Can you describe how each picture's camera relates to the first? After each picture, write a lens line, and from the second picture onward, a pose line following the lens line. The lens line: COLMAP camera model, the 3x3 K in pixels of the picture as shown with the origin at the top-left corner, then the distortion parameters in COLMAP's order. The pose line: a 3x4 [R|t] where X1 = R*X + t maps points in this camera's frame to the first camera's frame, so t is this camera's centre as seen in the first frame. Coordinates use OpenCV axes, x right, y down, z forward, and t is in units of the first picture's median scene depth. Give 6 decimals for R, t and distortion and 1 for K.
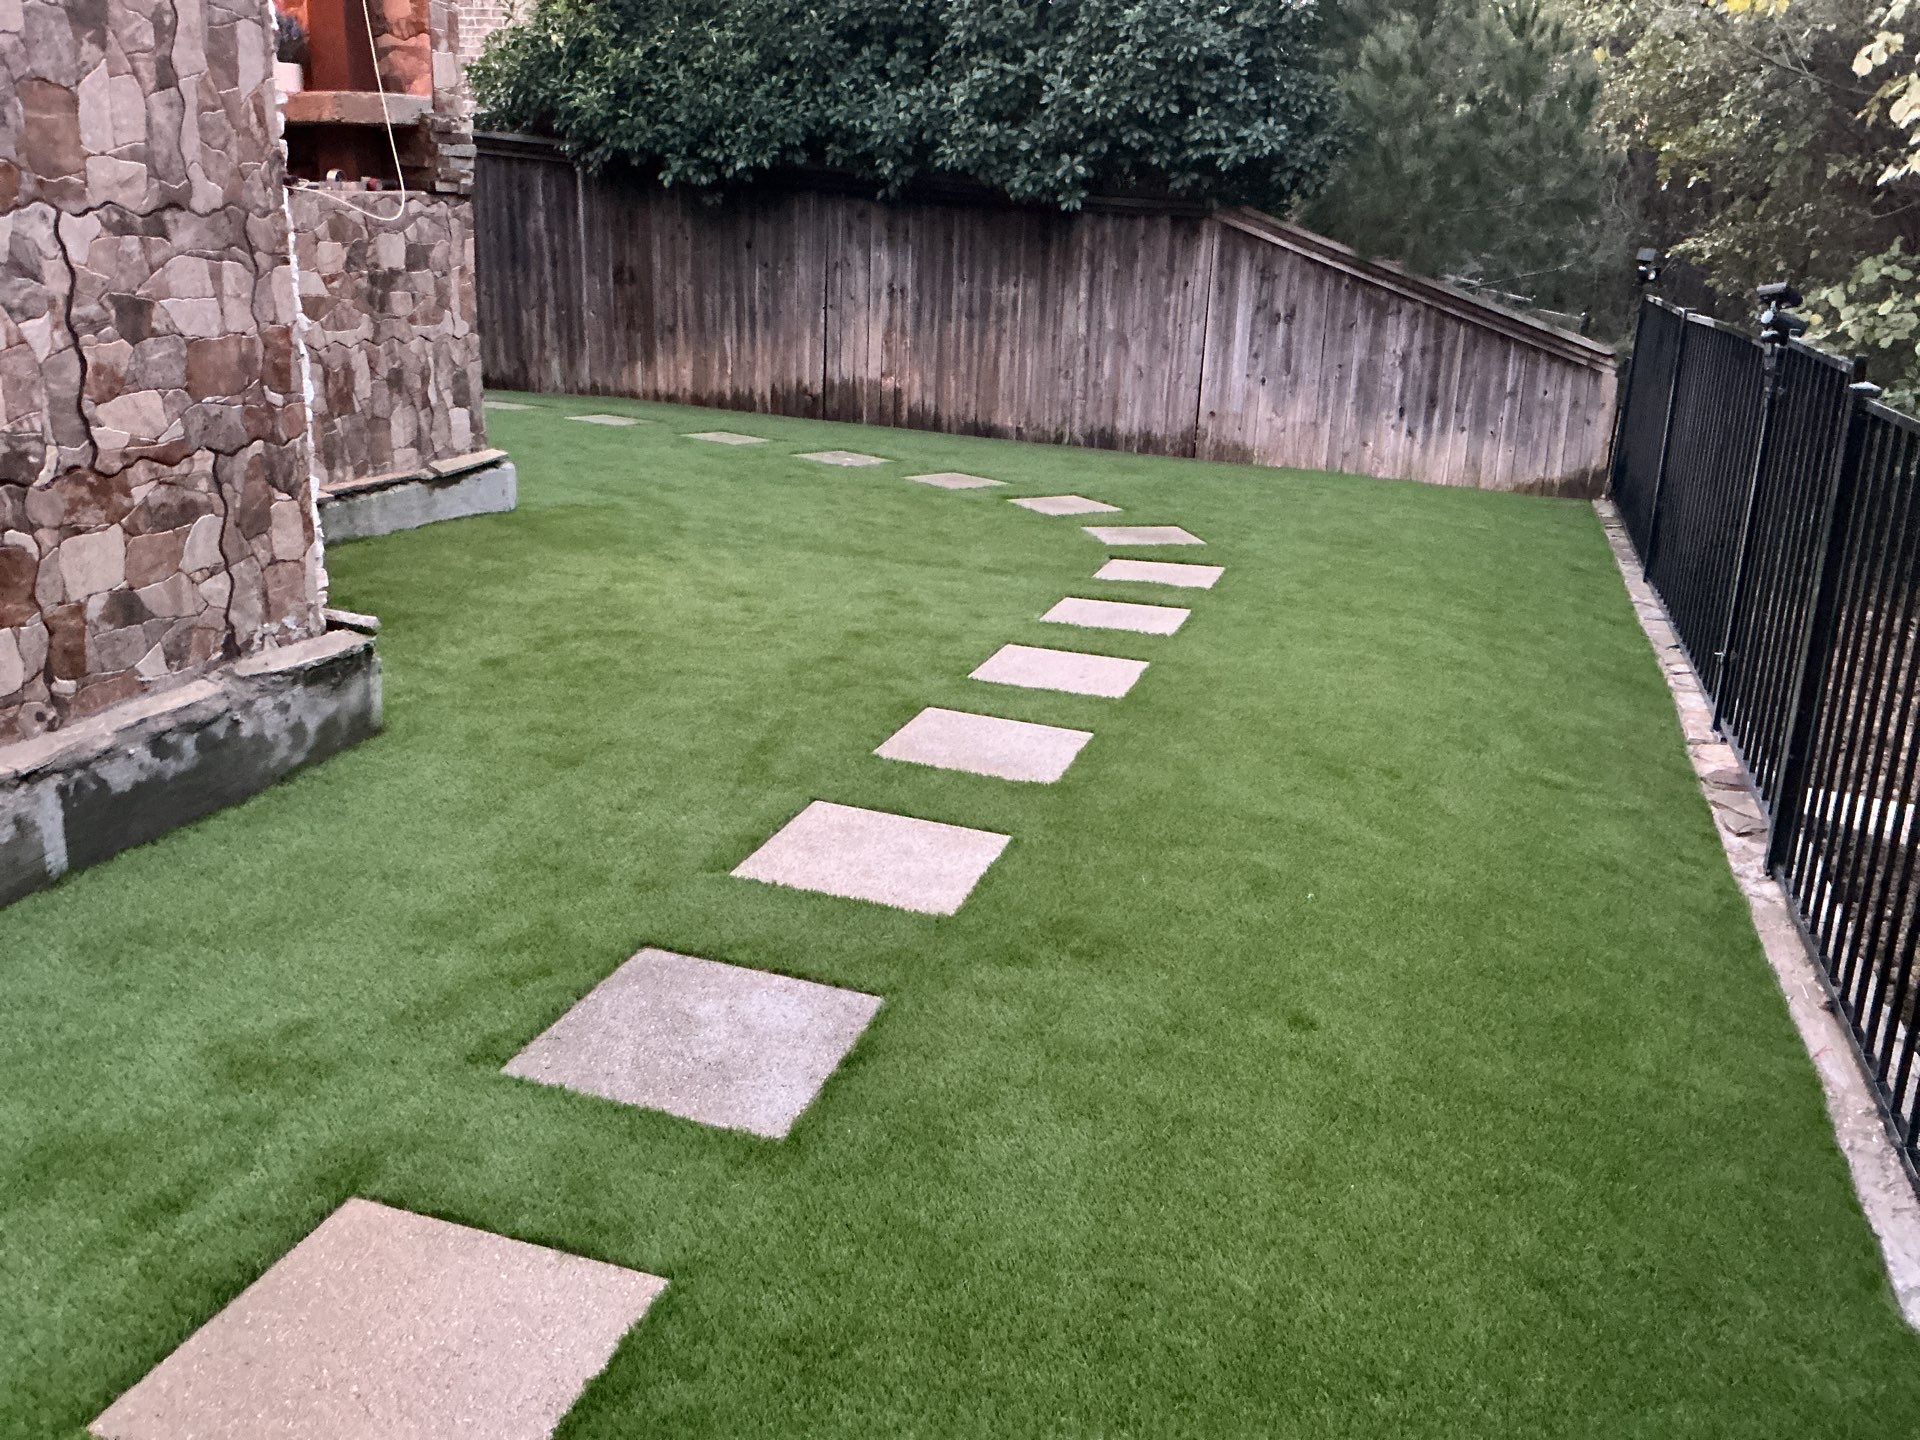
lens RADIAL K [[1605.2, 0, 948.7], [0, 1605.2, 780.9], [0, 0, 1]] dist [0.073458, -0.176010]
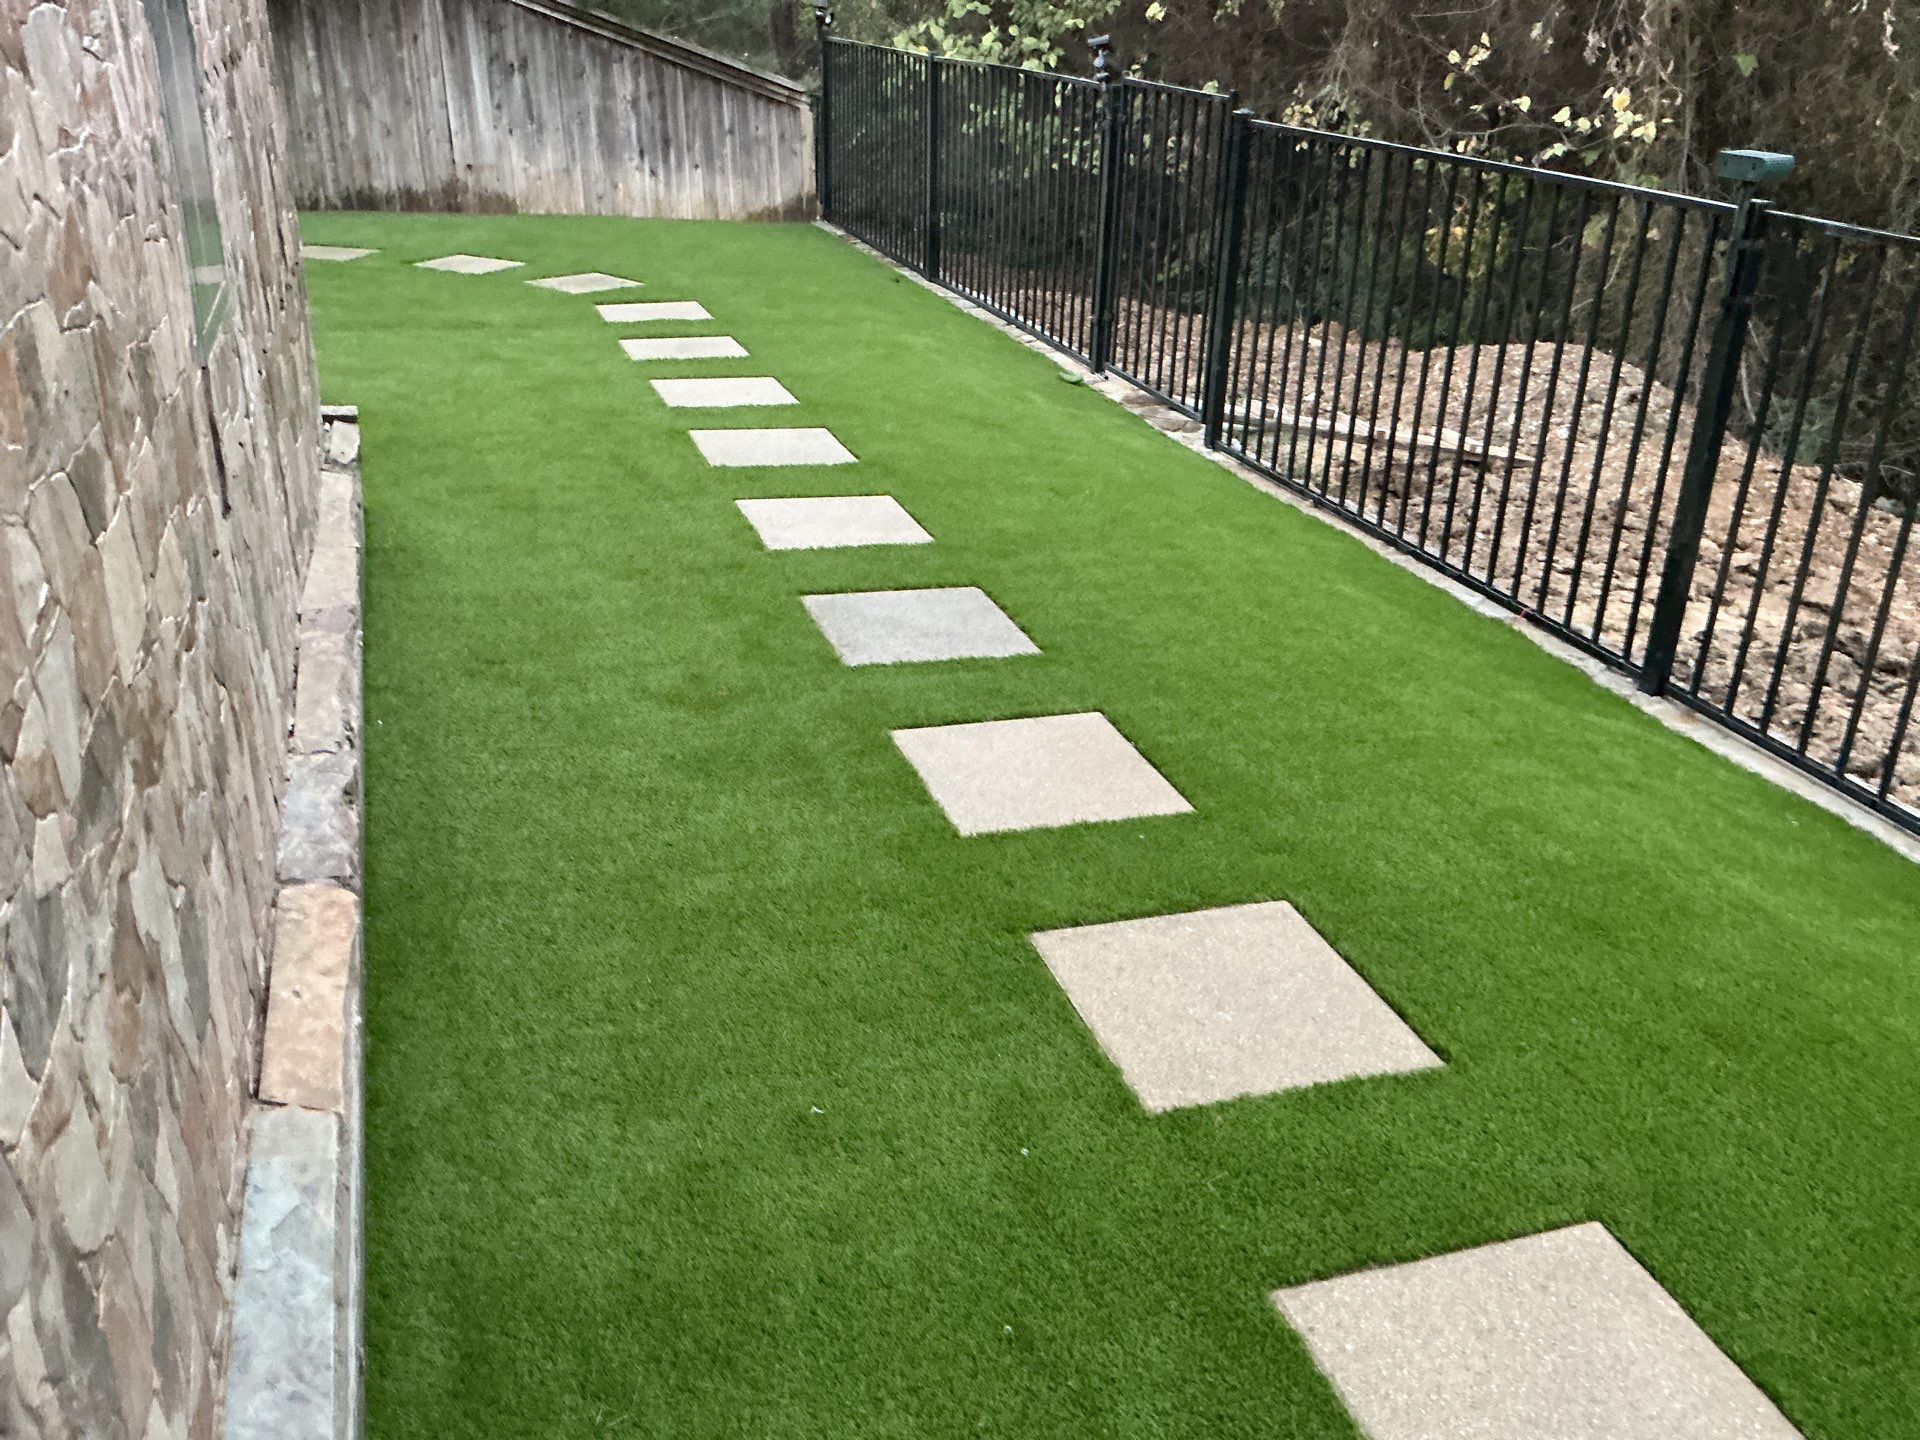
lens RADIAL K [[1605.2, 0, 1008.8], [0, 1605.2, 768.6], [0, 0, 1]] dist [0.073458, -0.176010]
pose [[0.798261, -0.269907, 0.538451, -0.227876], [0.190061, 0.961177, 0.200038, 0.001059], [-0.571538, -0.057344, 0.818569, -0.067541]]
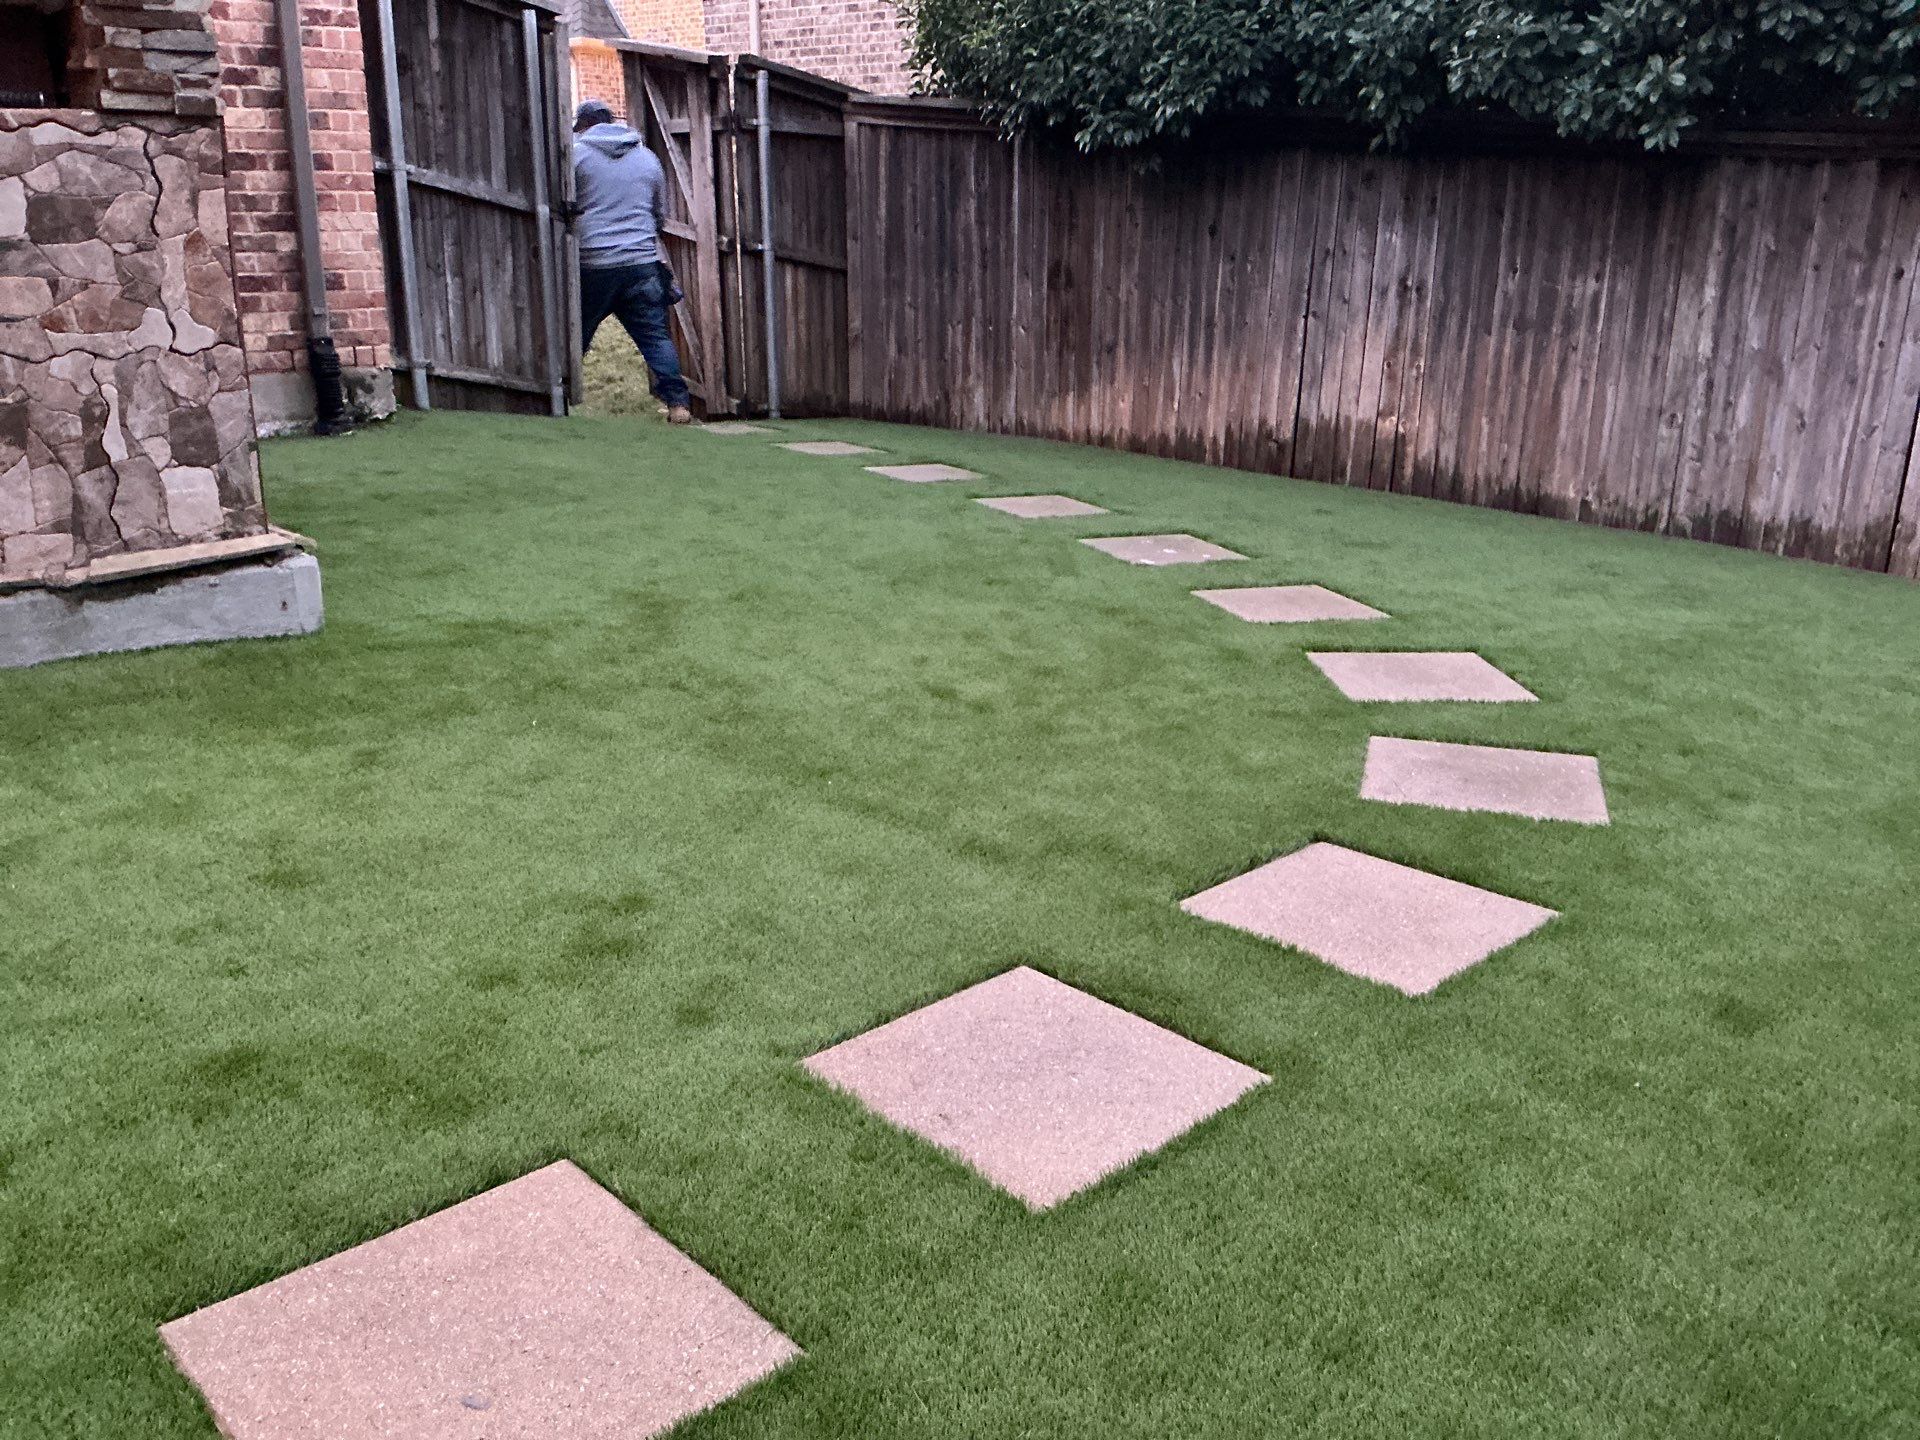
lens RADIAL K [[1605.2, 0, 933.5], [0, 1605.2, 746.2], [0, 0, 1]] dist [0.073458, -0.176010]
pose [[0.873834, 0.117633, -0.471781, 0.138127], [-0.133923, 0.990991, -0.000962, -0.095598], [0.467417, 0.064023, 0.881715, 0.351581]]
